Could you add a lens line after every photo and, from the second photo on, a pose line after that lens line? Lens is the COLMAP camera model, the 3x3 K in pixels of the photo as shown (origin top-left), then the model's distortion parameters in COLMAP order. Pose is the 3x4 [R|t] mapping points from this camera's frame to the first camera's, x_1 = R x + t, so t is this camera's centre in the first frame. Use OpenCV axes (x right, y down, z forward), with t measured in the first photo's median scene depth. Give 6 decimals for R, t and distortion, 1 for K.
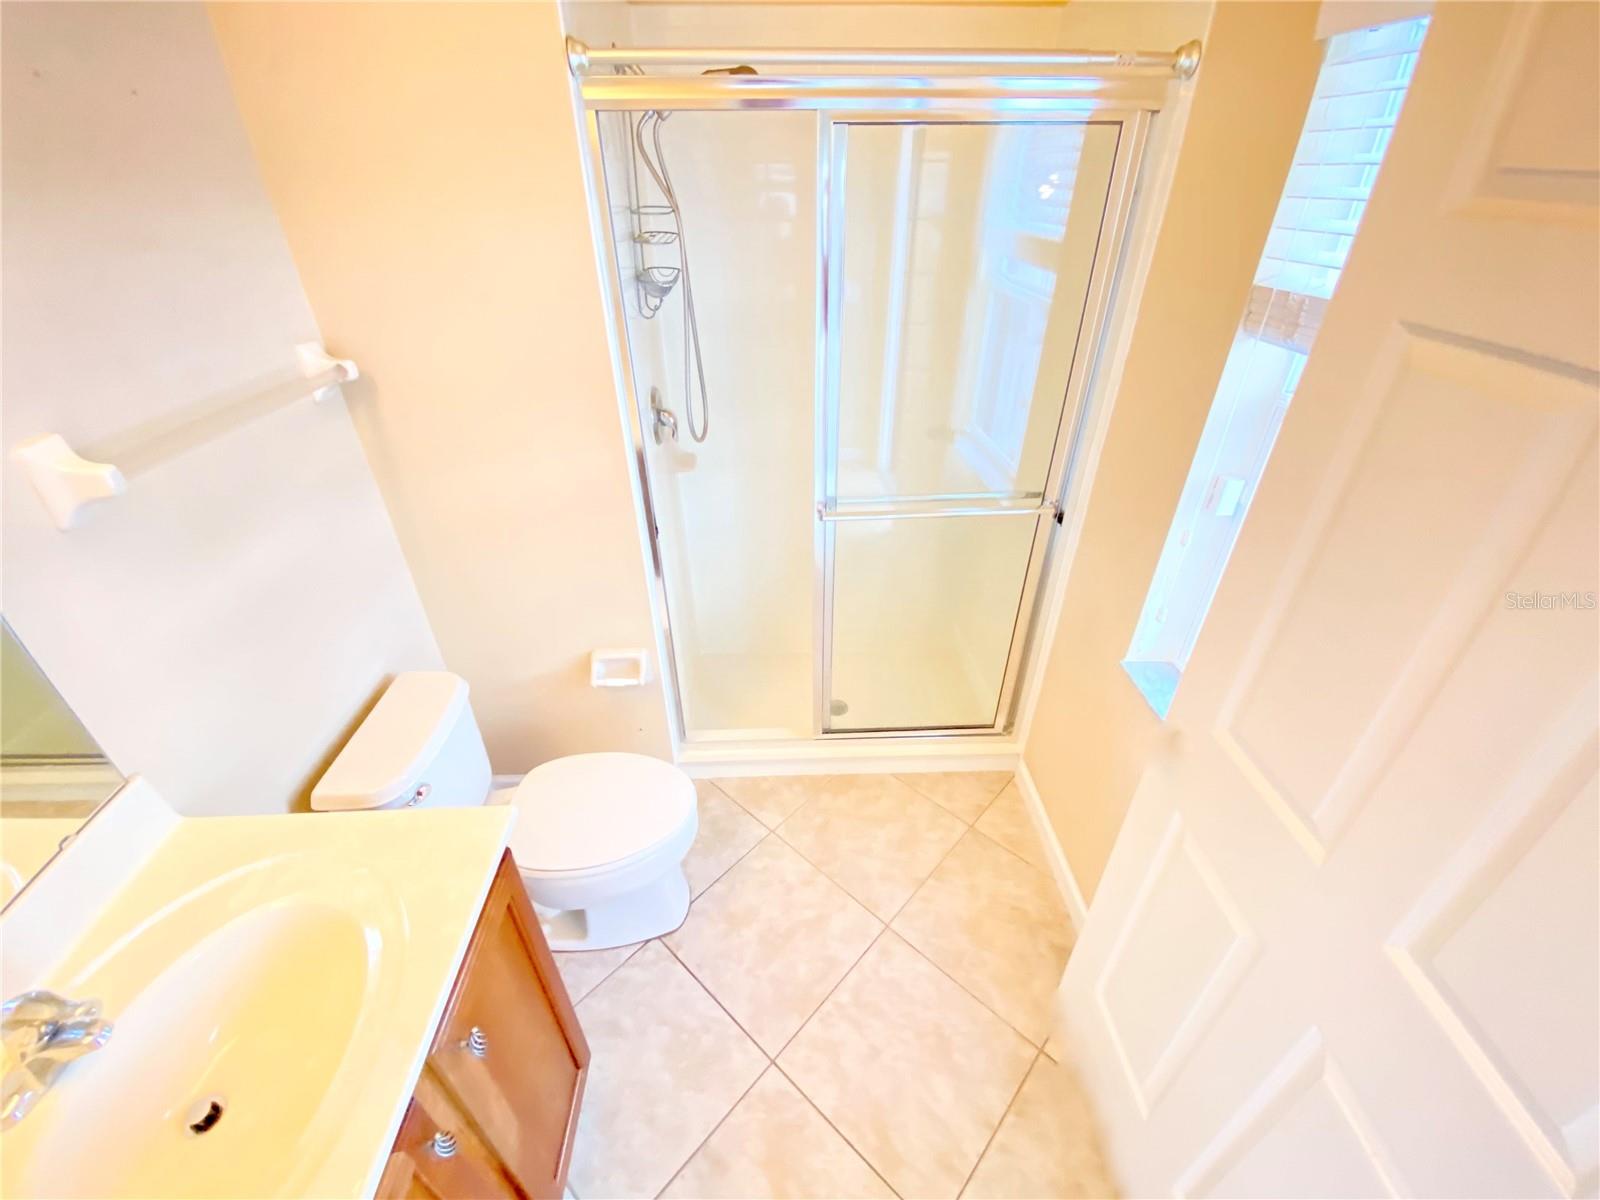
lens RADIAL K [[662.1, 0, 800.6], [0, 662.1, 598.1], [0, 0, 1]] dist [0.029861, -0.021251]
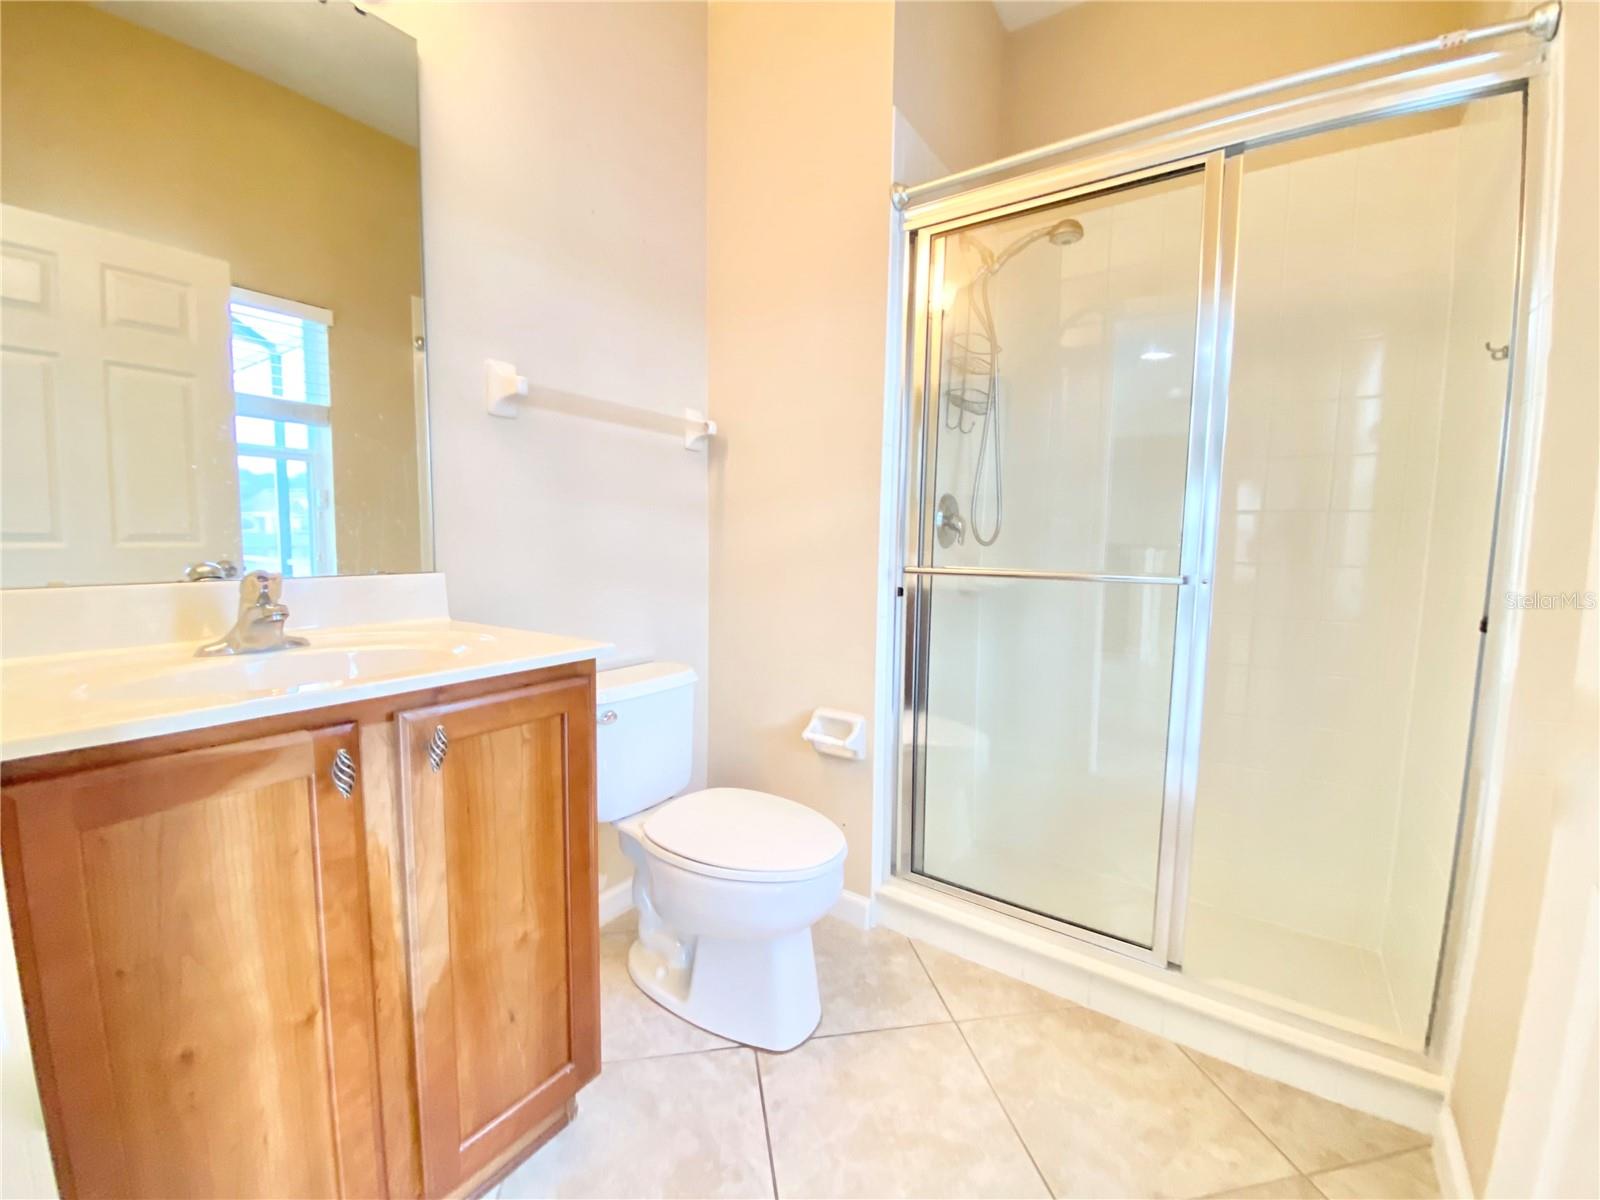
lens RADIAL K [[643.8, 0, 793.1], [0, 643.8, 605.8], [0, 0, 1]] dist [0.026286, -0.022969]
pose [[0.792252, 0.073982, -0.605693, 0.216947], [-0.348037, 0.870114, -0.348957, 0.278933], [0.501205, 0.487265, 0.715098, 0.210615]]
